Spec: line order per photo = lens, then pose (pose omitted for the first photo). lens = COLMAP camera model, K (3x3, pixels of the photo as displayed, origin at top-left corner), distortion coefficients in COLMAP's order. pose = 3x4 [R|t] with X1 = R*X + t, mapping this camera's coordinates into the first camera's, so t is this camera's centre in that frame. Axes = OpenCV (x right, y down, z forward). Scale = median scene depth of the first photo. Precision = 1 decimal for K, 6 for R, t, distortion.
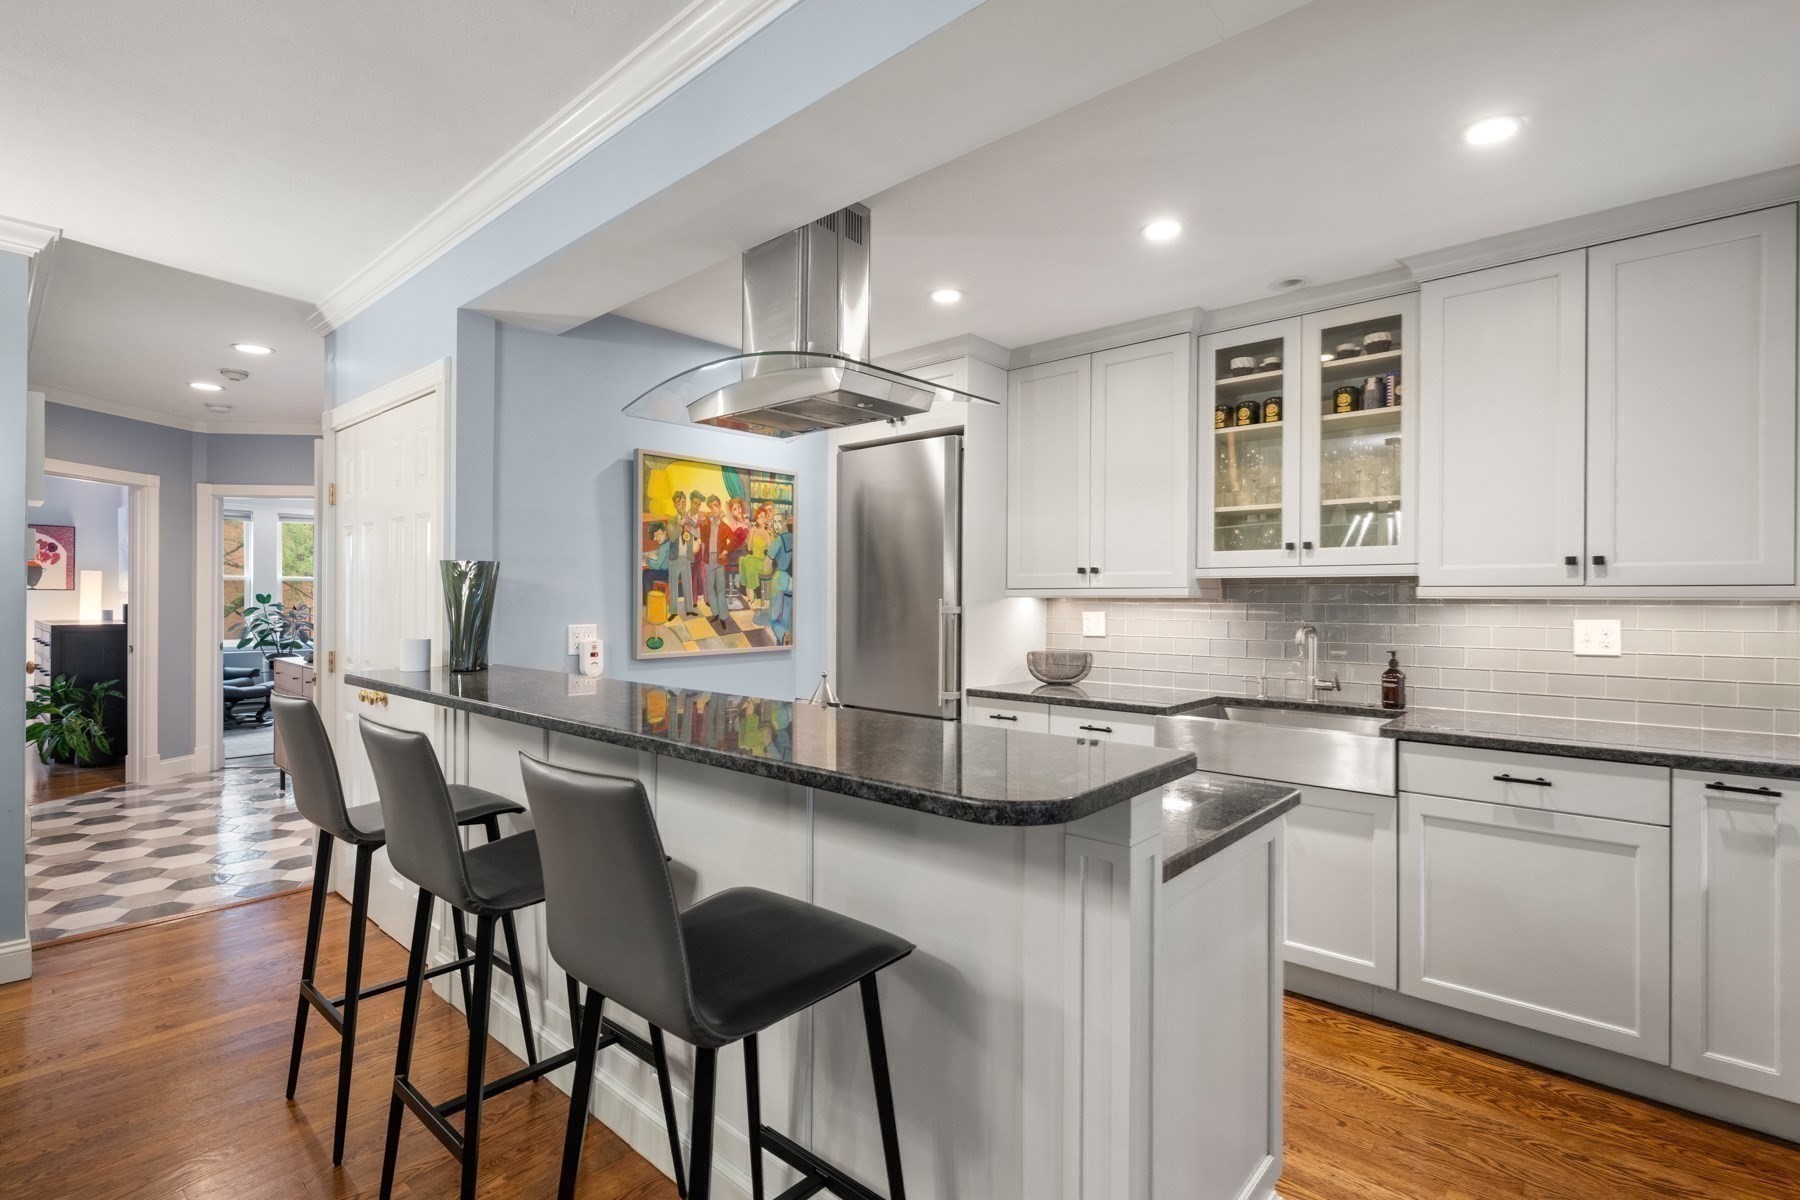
lens RADIAL K [[829.7, 0, 891.7], [0, 829.7, 601.9], [0, 0, 1]] dist [0.000093, -0.000098]
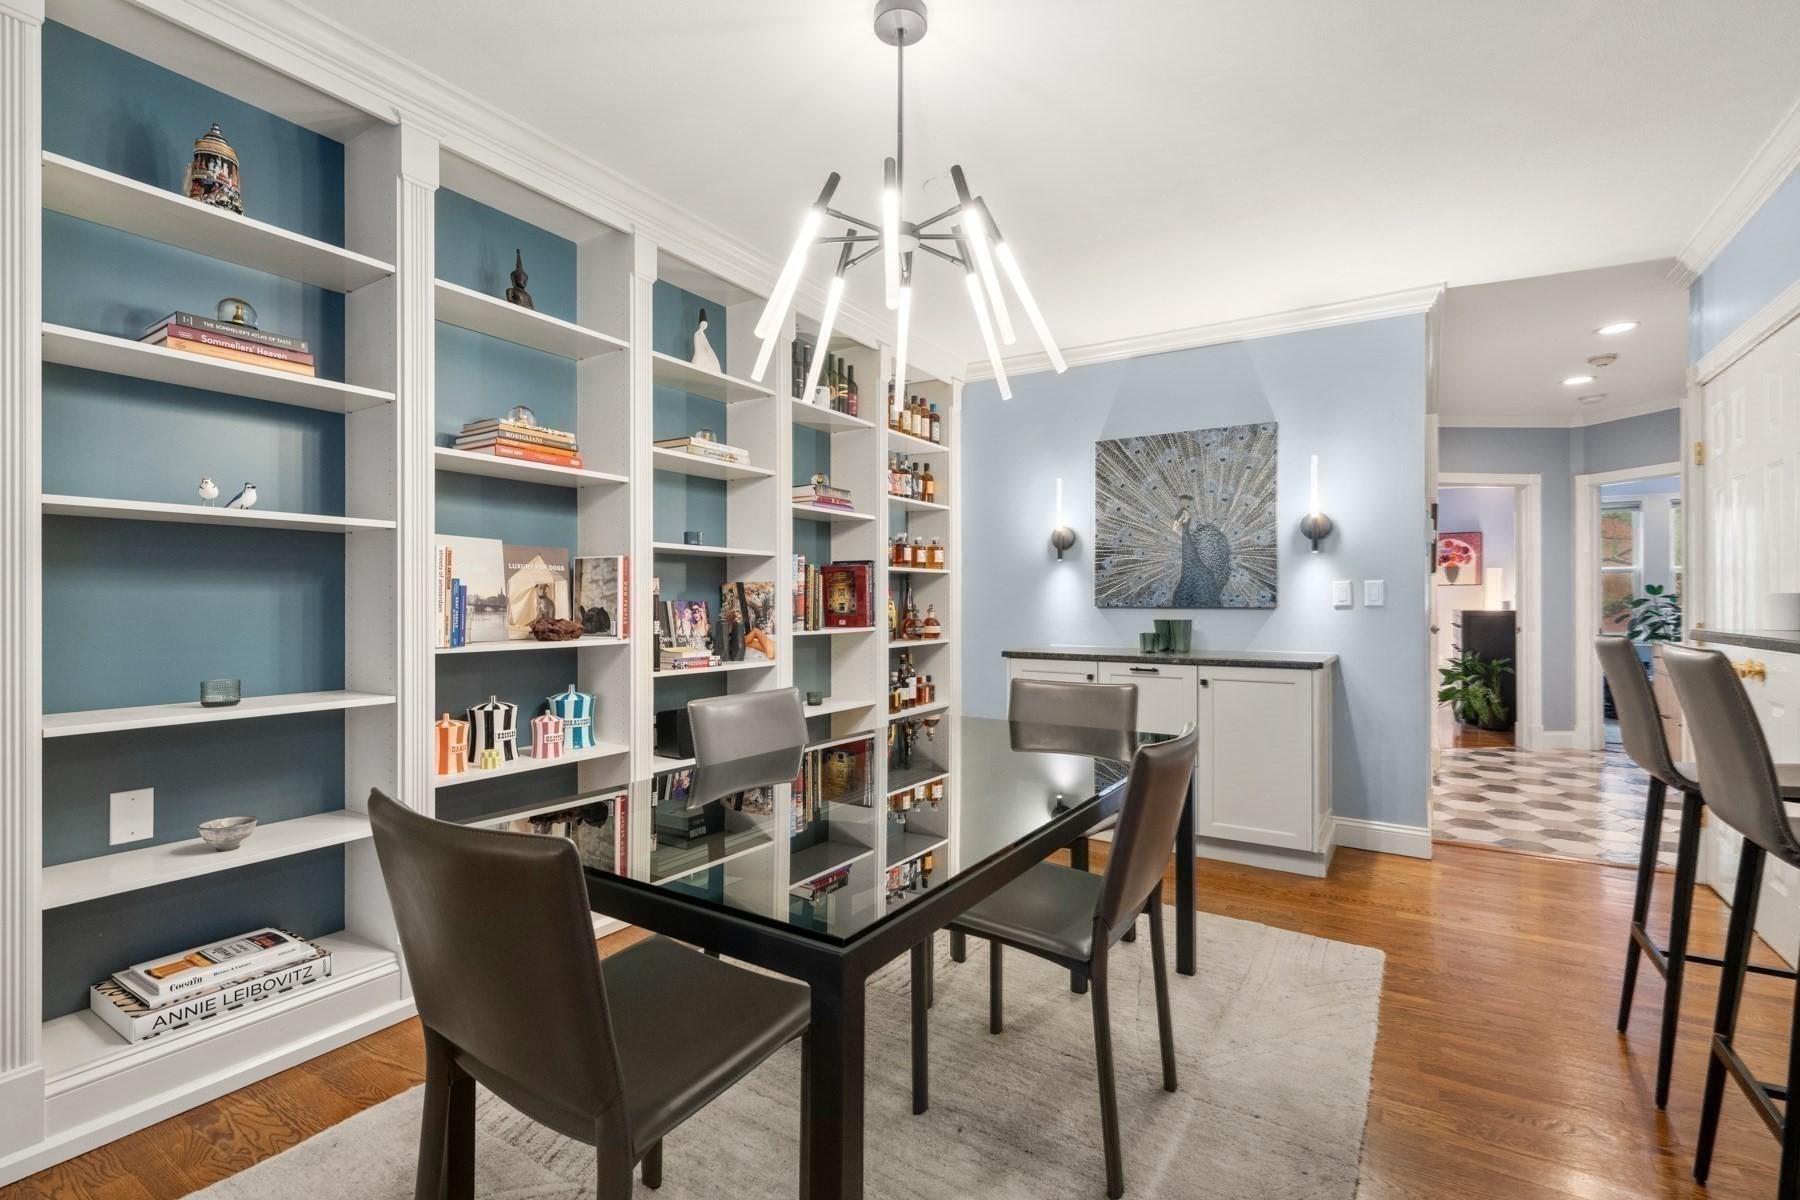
lens RADIAL K [[810.7, 0, 900.0], [0, 810.7, 600.0], [0, 0, 1]] dist [-0.001103, 0.000039]
pose [[0.157348, -0.010352, -0.987489, 0.080684], [0.000197, 0.999945, -0.010452, 0.045460], [0.987543, 0.001450, 0.157341, -0.025308]]
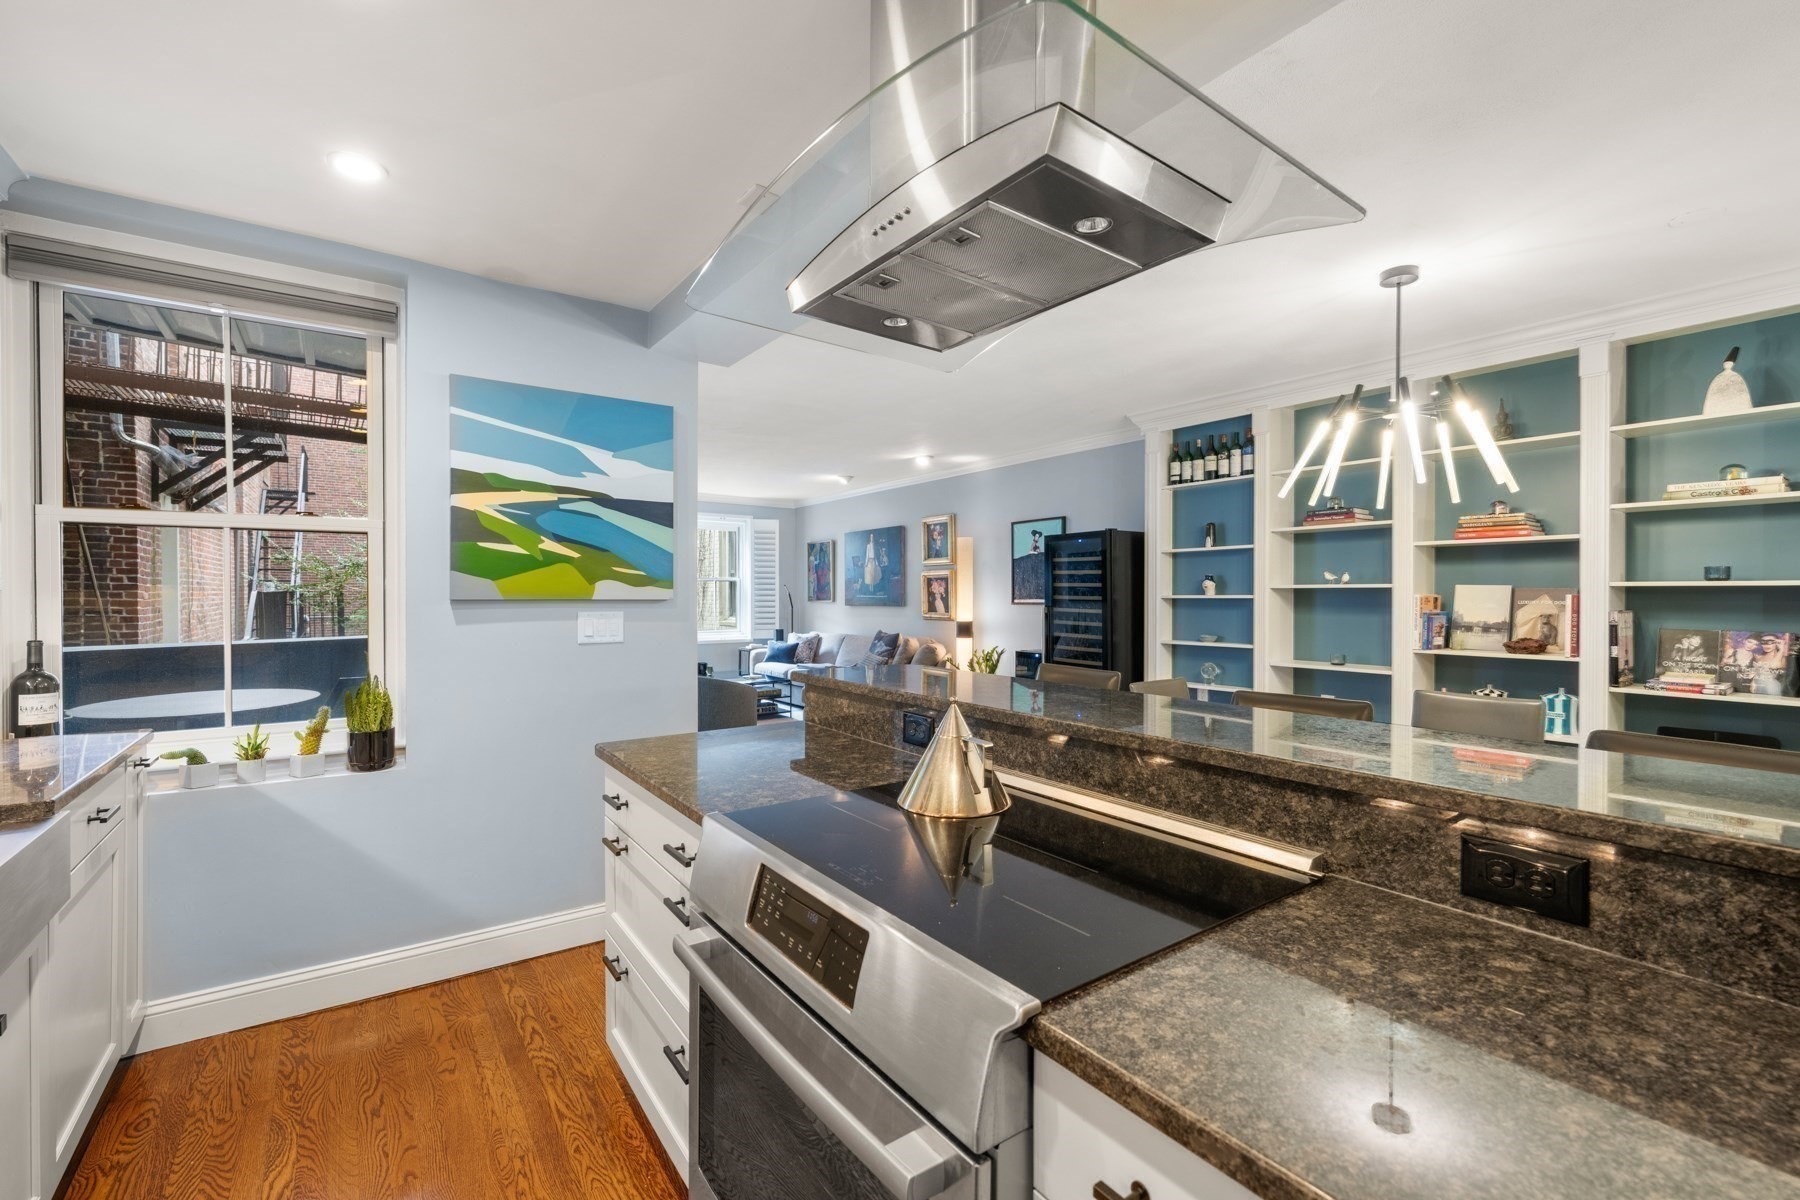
lens RADIAL K [[757.3, 0, 900.0], [0, 757.3, 600.0], [0, 0, 1]] dist [-0.001312, -0.000515]
pose [[-0.977129, -0.008857, 0.212461, -0.108036], [-0.006621, 0.999915, 0.011235, -0.006586], [-0.212542, 0.009571, -0.977105, 1.019645]]
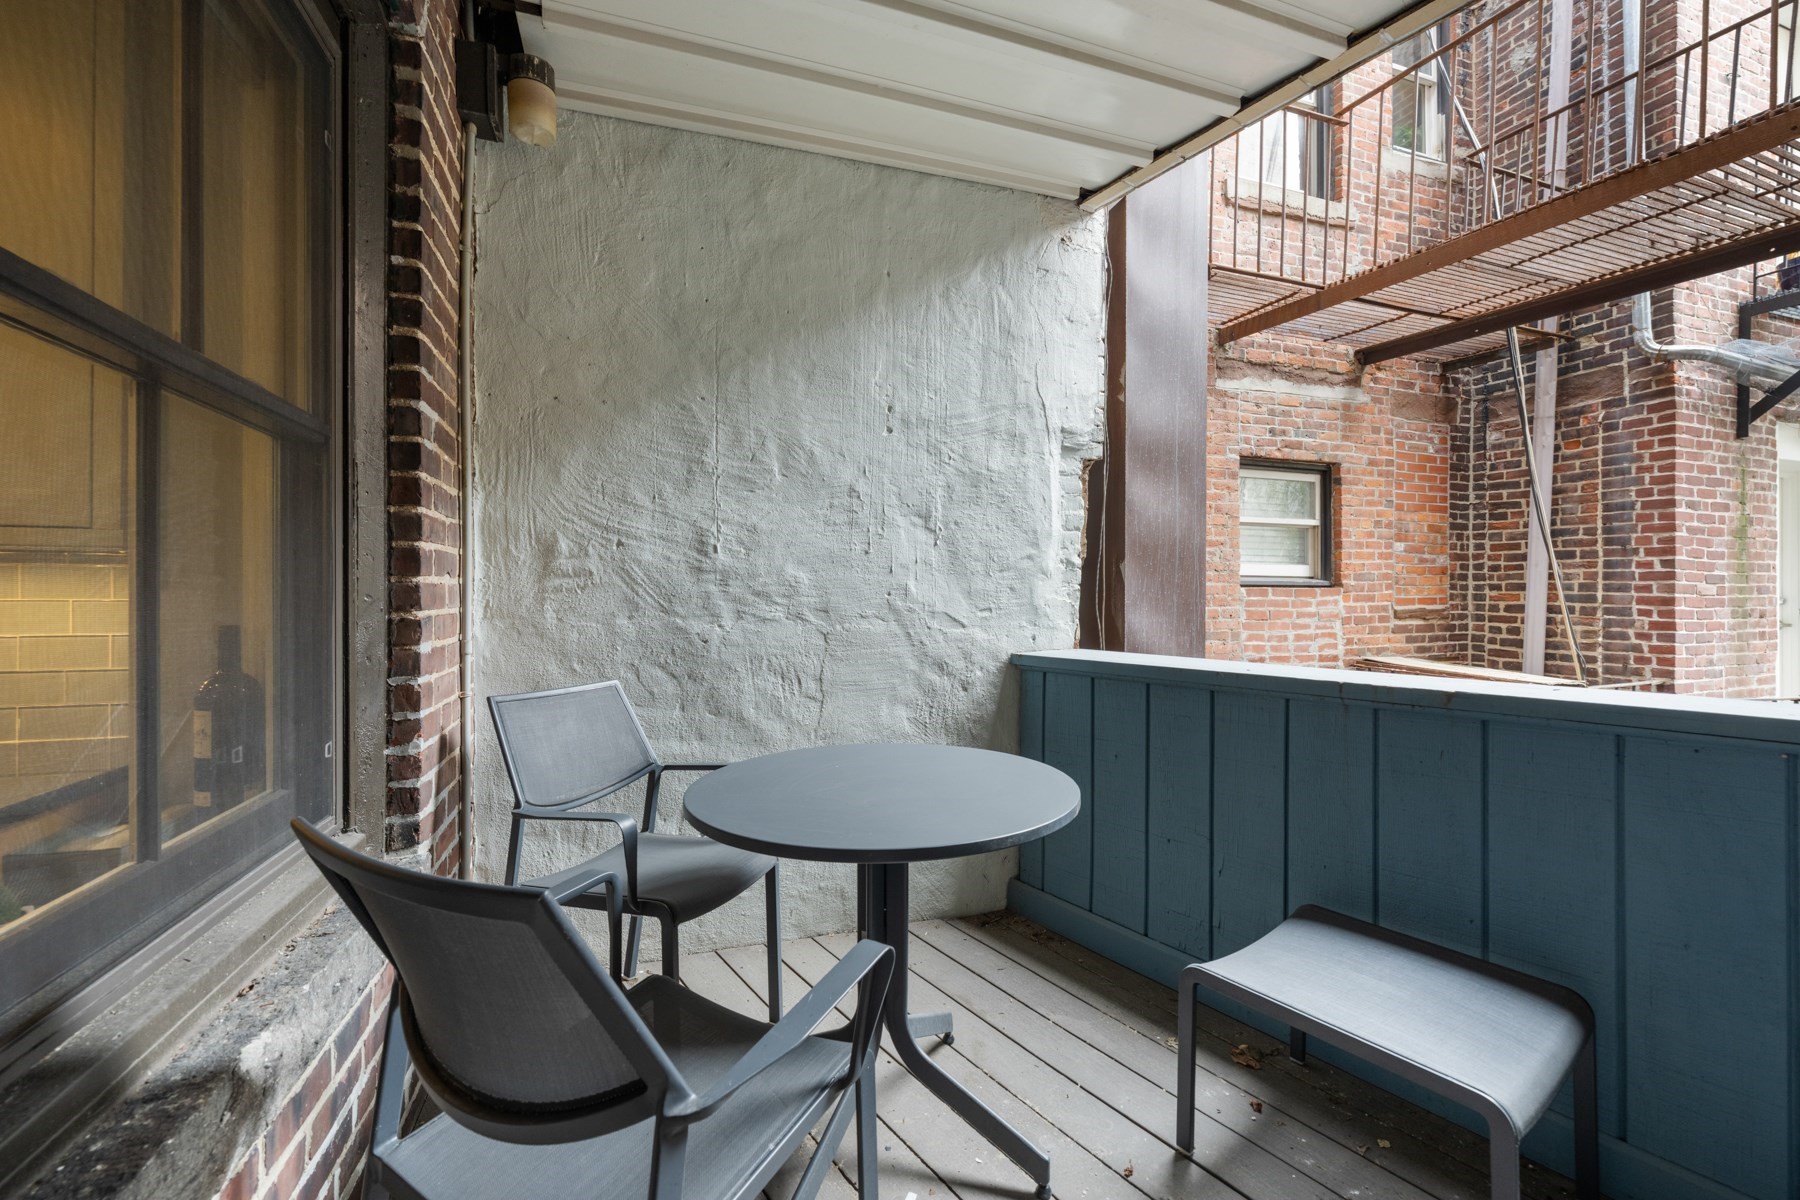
lens RADIAL K [[738.3, 0, 898.6], [0, 738.3, 594.9], [0, 0, 1]] dist [-0.002014, -0.000232]
pose [[0.483960, -0.003444, 0.875084, 0.539333], [0.001462, 0.999994, 0.003127, 0.021147], [-0.875089, -0.000234, 0.483962, 0.076316]]
